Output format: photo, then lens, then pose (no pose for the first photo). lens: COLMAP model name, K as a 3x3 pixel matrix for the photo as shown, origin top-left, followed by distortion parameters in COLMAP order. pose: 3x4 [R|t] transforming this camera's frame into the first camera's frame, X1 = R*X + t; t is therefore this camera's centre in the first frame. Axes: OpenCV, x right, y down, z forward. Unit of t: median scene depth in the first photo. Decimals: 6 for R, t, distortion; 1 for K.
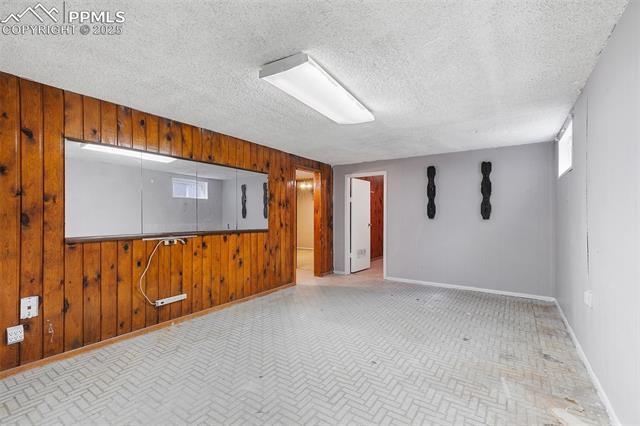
lens RADIAL K [[284.9, 0, 318.0], [0, 284.9, 217.3], [0, 0, 1]] dist [0.006588, -0.001055]
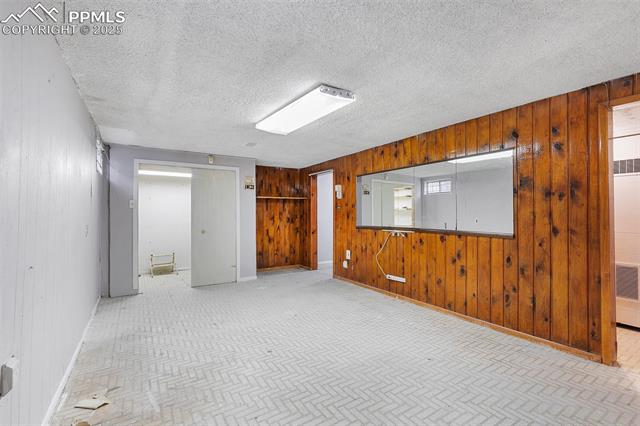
lens RADIAL K [[284.9, 0, 317.8], [0, 284.9, 211.3], [0, 0, 1]] dist [0.006588, -0.001055]
pose [[-0.390251, -0.008102, -0.920673, 0.701049], [-0.001706, 0.999966, -0.008077, -0.006457], [0.920707, -0.001582, -0.390251, 0.995374]]
